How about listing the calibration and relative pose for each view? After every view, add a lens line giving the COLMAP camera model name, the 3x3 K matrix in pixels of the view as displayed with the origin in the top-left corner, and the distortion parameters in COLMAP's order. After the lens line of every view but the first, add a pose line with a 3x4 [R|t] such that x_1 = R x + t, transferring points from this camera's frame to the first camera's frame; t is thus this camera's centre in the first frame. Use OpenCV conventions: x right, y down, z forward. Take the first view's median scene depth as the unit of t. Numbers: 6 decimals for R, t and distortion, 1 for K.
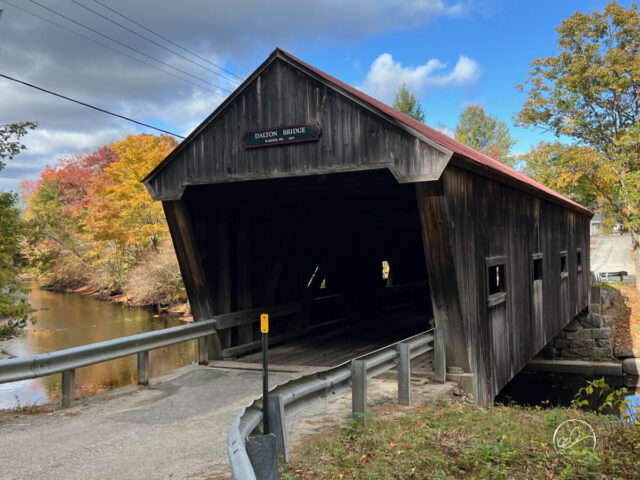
lens RADIAL K [[674.3, 0, 321.2], [0, 674.3, 243.5], [0, 0, 1]] dist [0.071355, 0.000000]
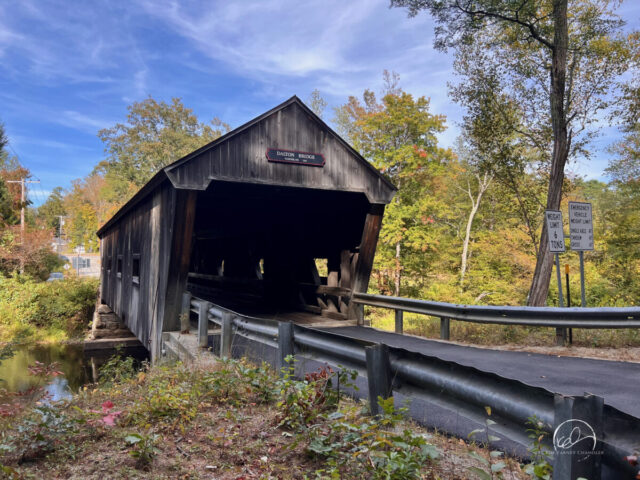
lens RADIAL K [[490.6, 0, 319.7], [0, 490.6, 239.3], [0, 0, 1]] dist [0.084186, -0.011586]
pose [[0.596632, 0.071372, 0.799335, -0.832508], [-0.032230, 0.997365, -0.064997, 0.075028], [-0.801867, 0.013016, 0.597361, 0.352188]]
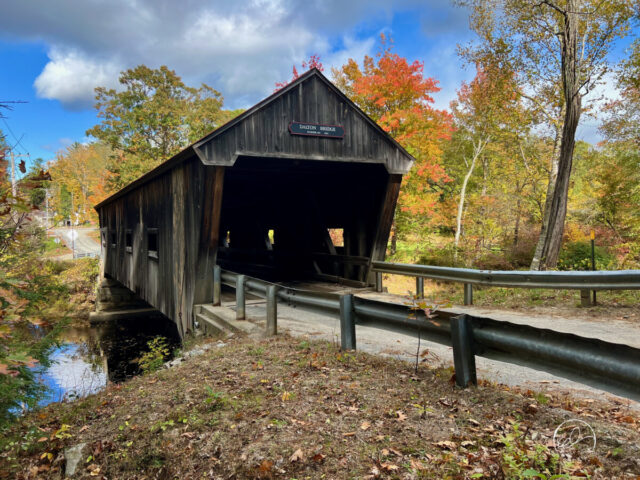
lens RADIAL K [[490.6, 0, 323.5], [0, 490.6, 239.9], [0, 0, 1]] dist [0.084186, -0.011586]
pose [[0.566802, -0.001028, 0.823854, -0.902675], [-0.005194, 0.999975, 0.004821, 0.065349], [-0.823838, -0.007012, 0.566782, 0.401690]]
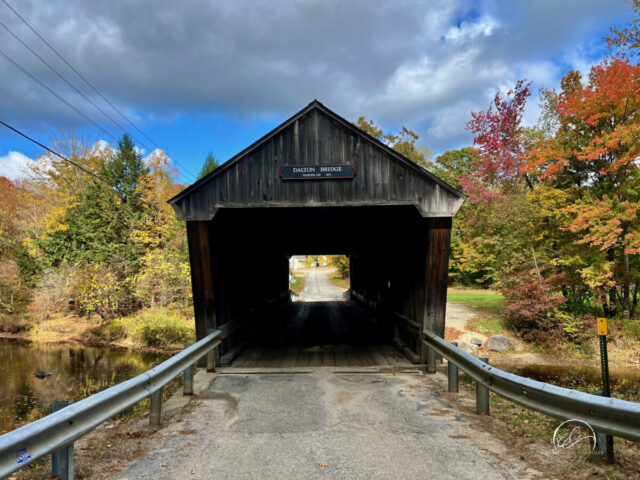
lens RADIAL K [[490.6, 0, 318.9], [0, 490.6, 244.5], [0, 0, 1]] dist [0.084186, -0.011586]
pose [[0.900773, 0.042161, 0.432240, -0.427063], [-0.017641, 0.998007, -0.060582, 0.021031], [-0.433932, 0.046945, 0.899721, 0.223099]]
